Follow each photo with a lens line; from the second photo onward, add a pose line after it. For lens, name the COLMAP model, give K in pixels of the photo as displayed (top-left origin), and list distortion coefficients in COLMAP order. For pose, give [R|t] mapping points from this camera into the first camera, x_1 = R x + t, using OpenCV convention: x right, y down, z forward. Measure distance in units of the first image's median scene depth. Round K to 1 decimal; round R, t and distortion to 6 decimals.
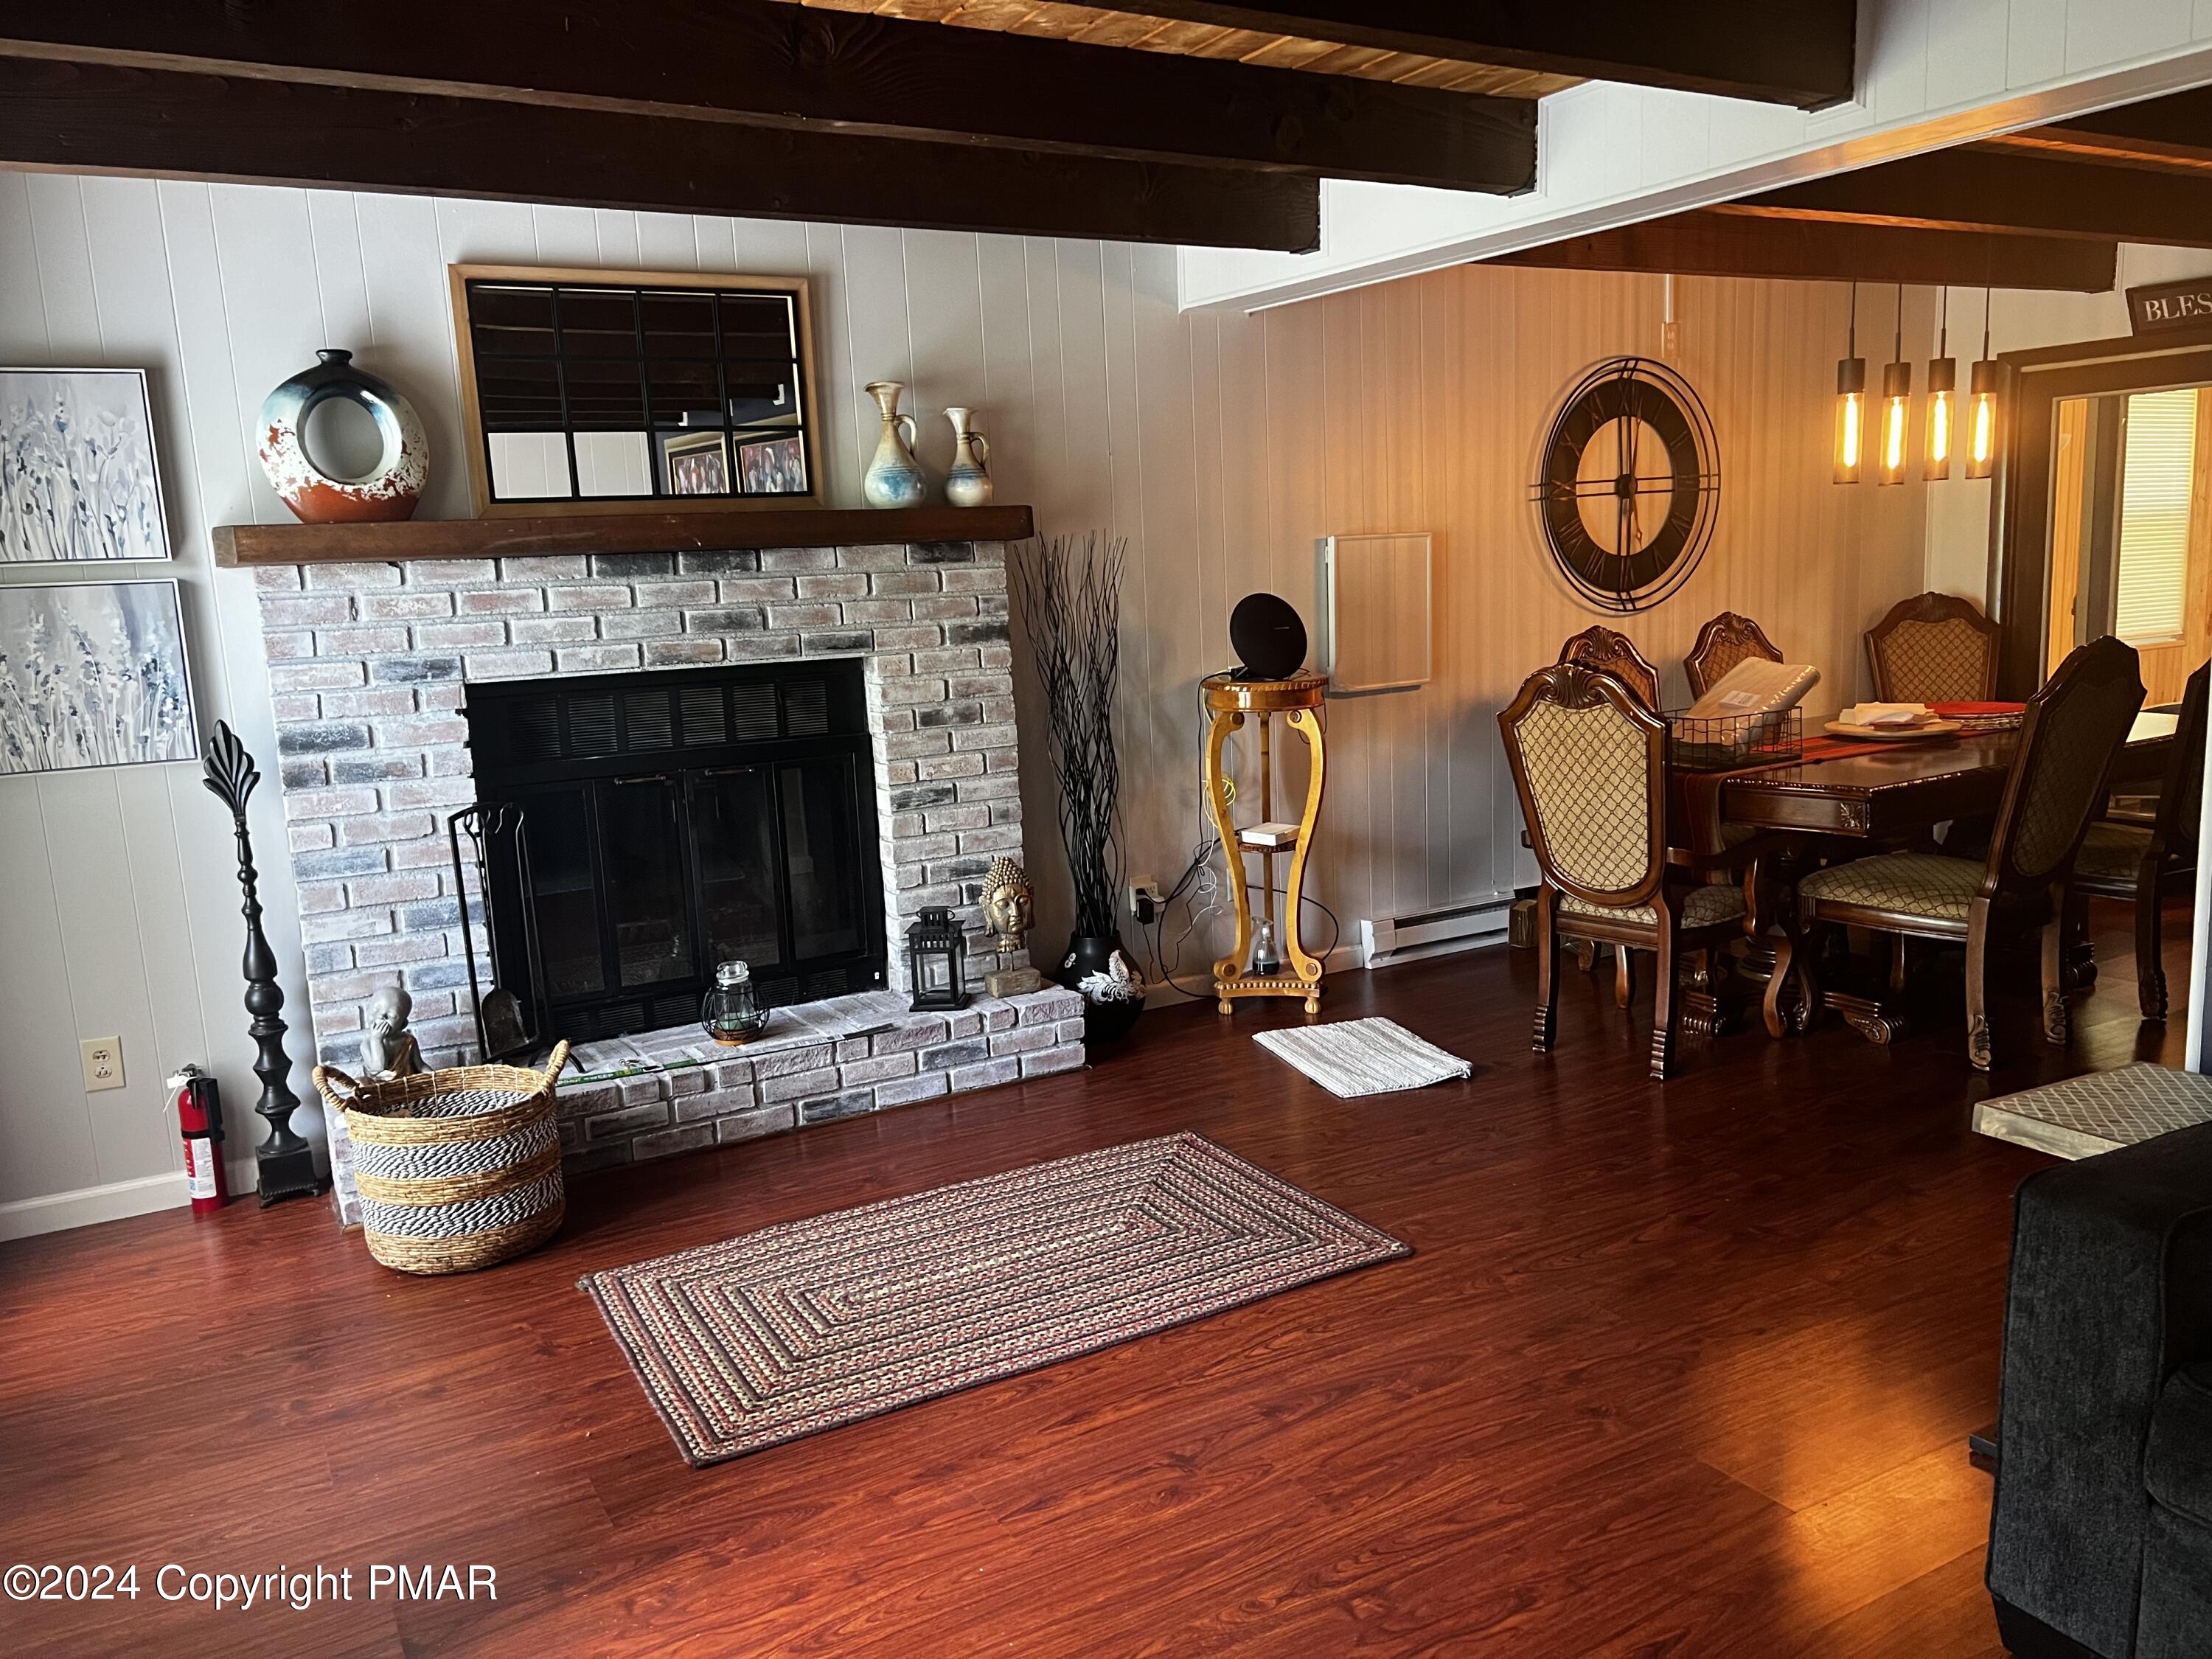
lens RADIAL K [[1639.3, 0, 1170.9], [0, 1639.3, 857.7], [0, 0, 1]] dist [0.012690, -0.039370]
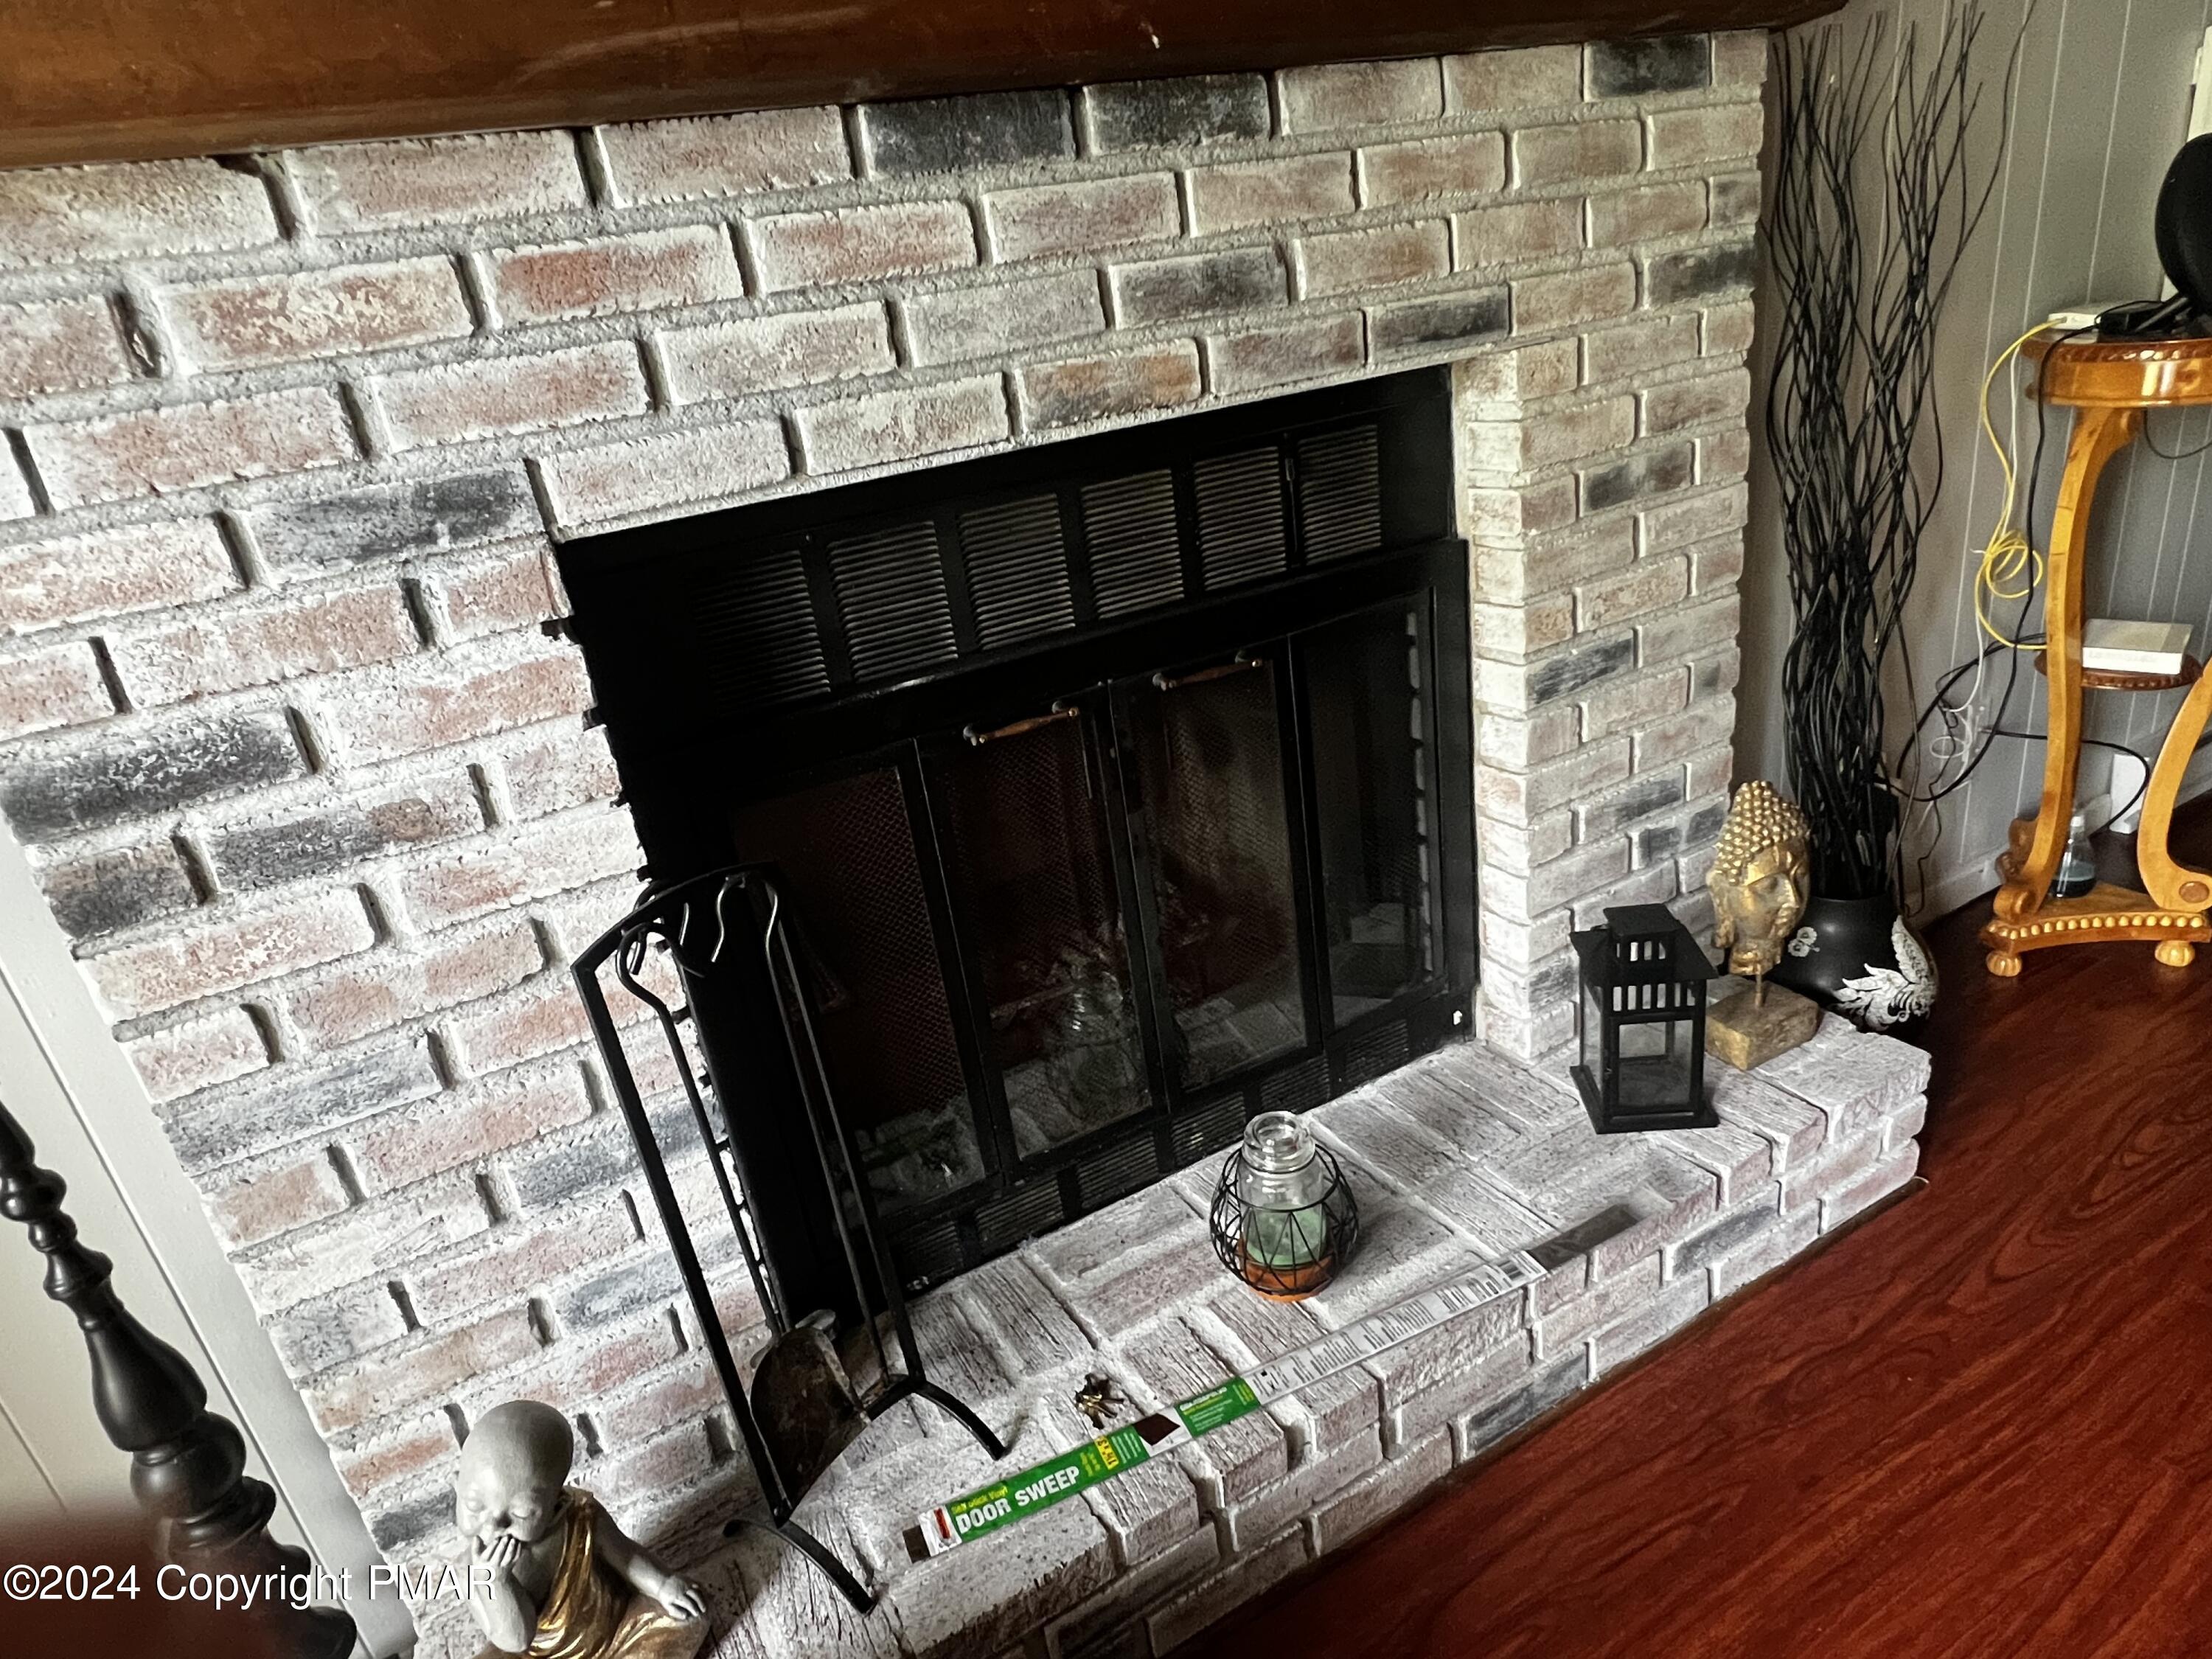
lens RADIAL K [[1291.3, 0, 1107.6], [0, 1291.3, 839.8], [0, 0, 1]] dist [0.003797, -0.004535]
pose [[0.994059, -0.078533, -0.075362, -0.292233], [0.093058, 0.972342, 0.214222, -0.090068], [0.056454, -0.219962, 0.973873, 0.710543]]
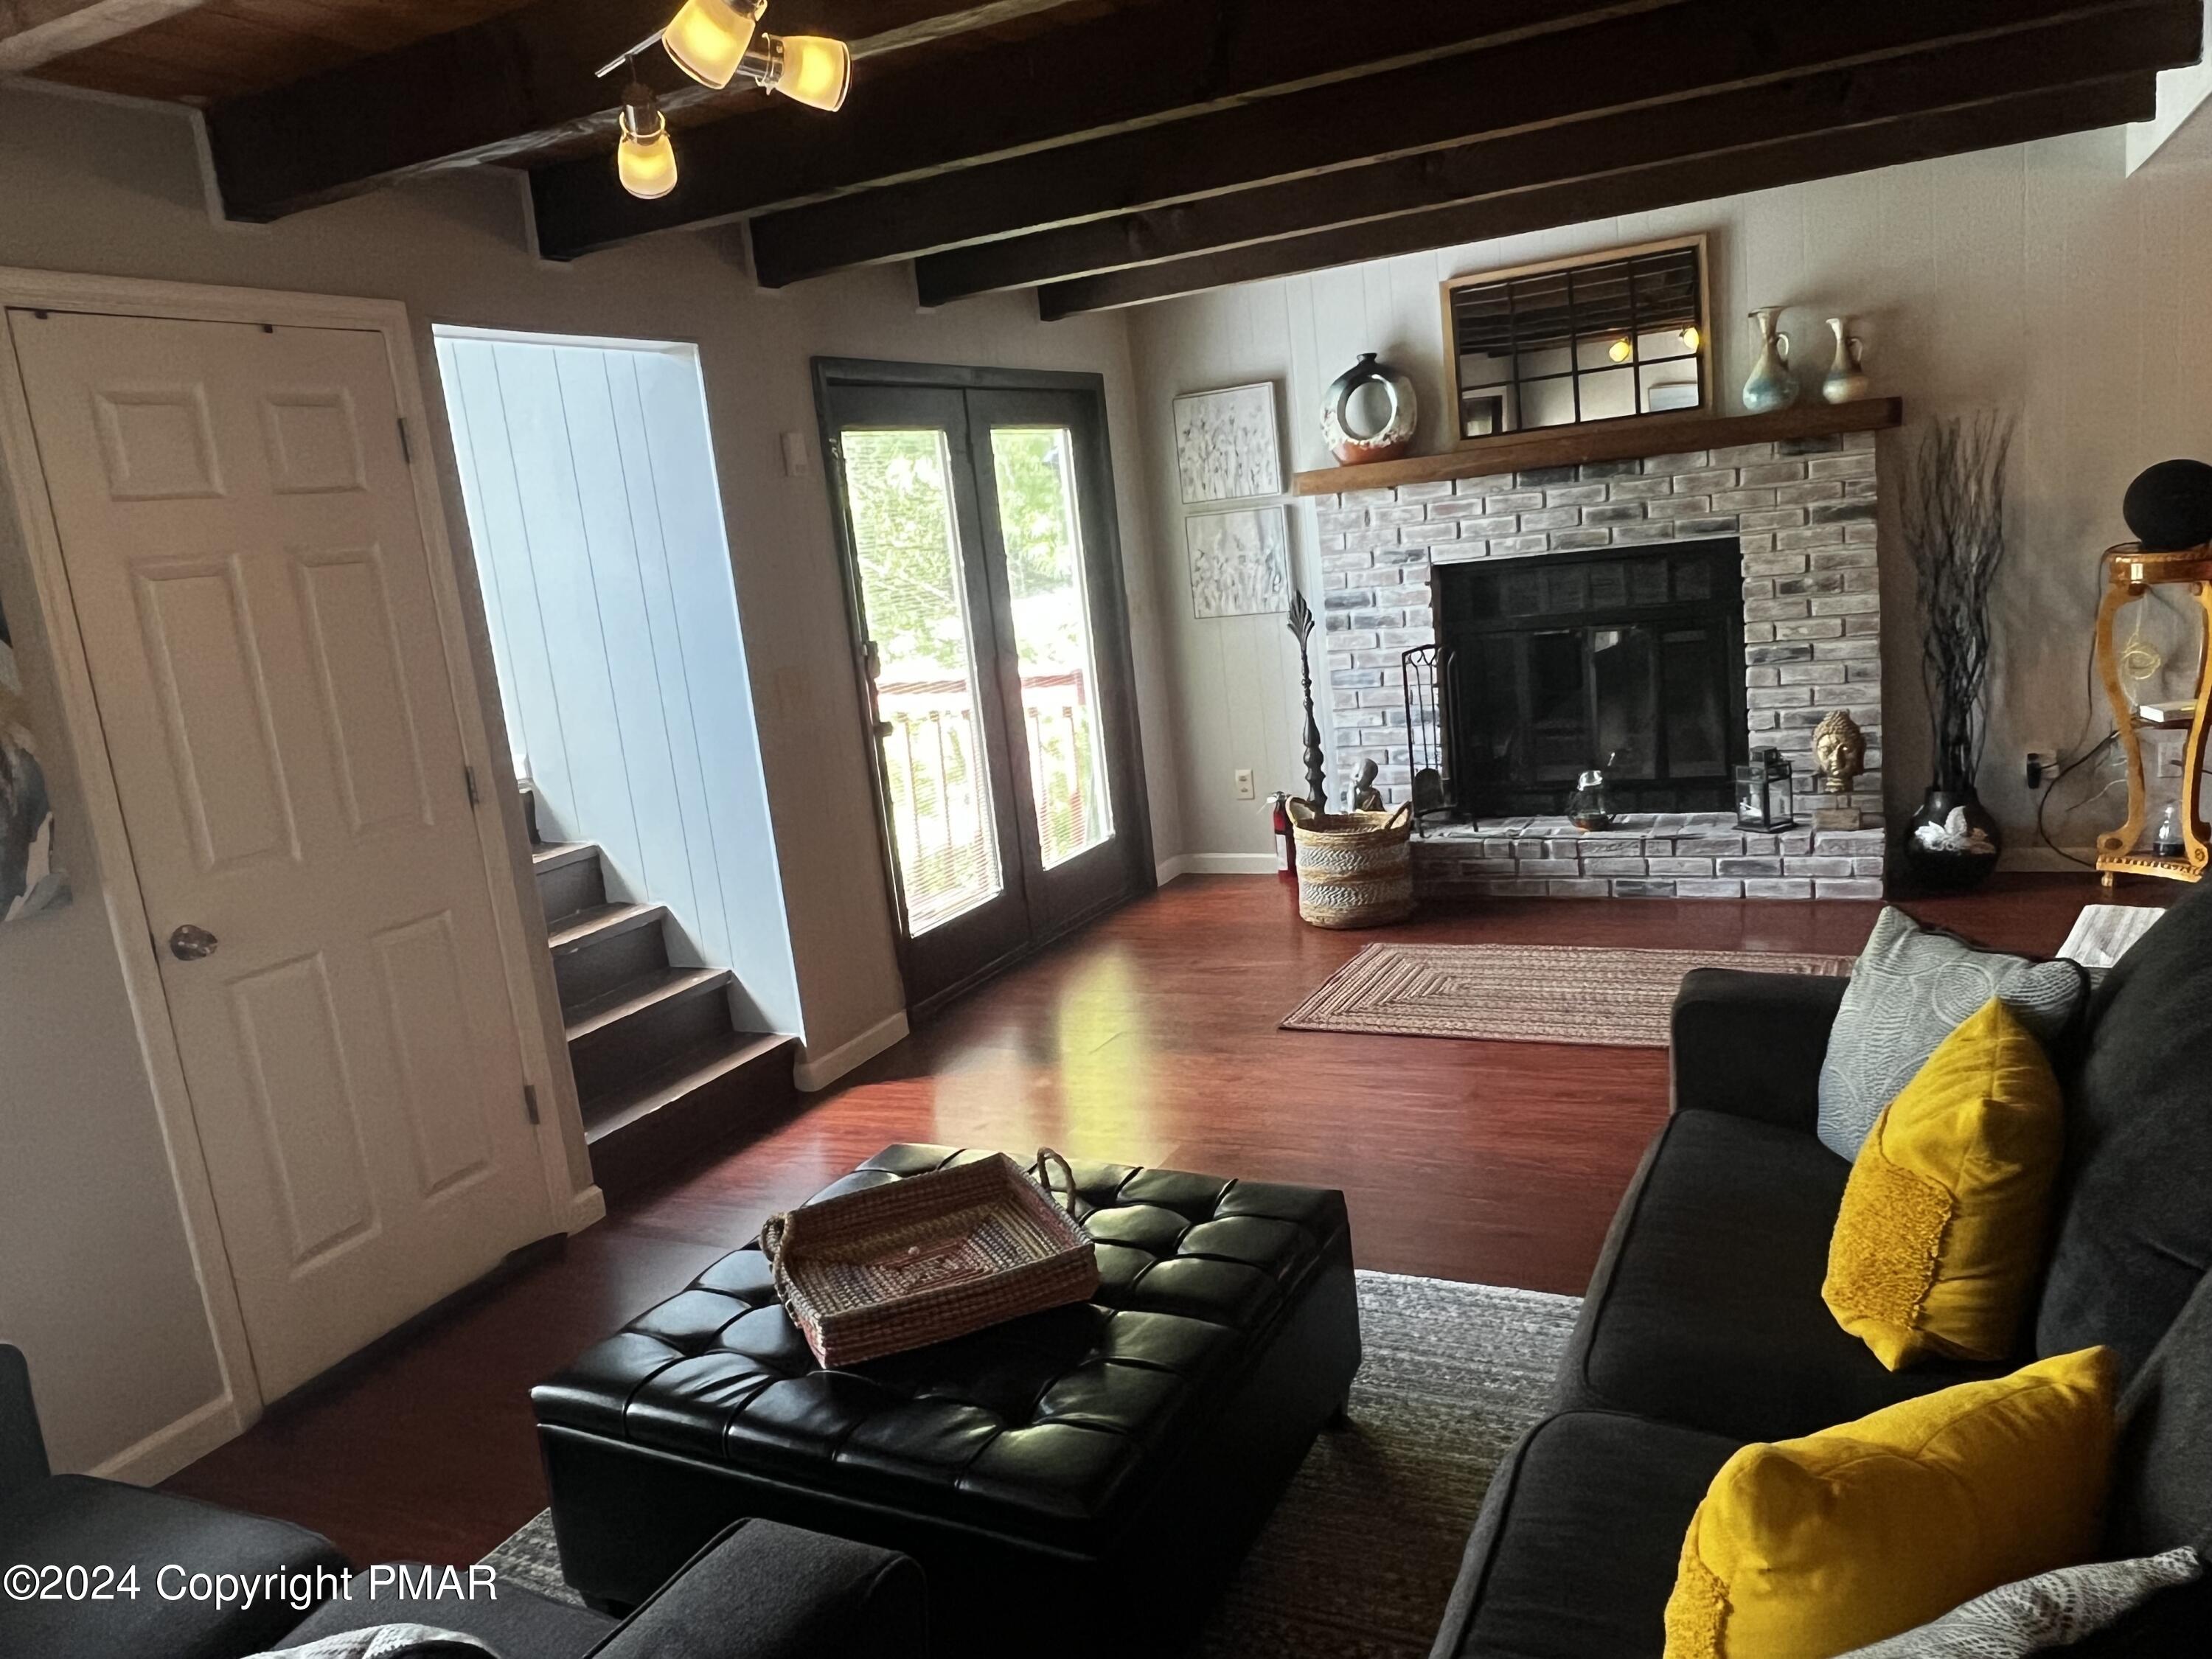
lens RADIAL K [[1592.7, 0, 1054.1], [0, 1592.7, 850.6], [0, 0, 1]] dist [-0.002471, -0.007618]
pose [[0.518761, 0.149167, -0.841805, 0.644182], [-0.063547, 0.988665, 0.136030, -0.022431], [0.852554, -0.017072, 0.522360, -0.066177]]
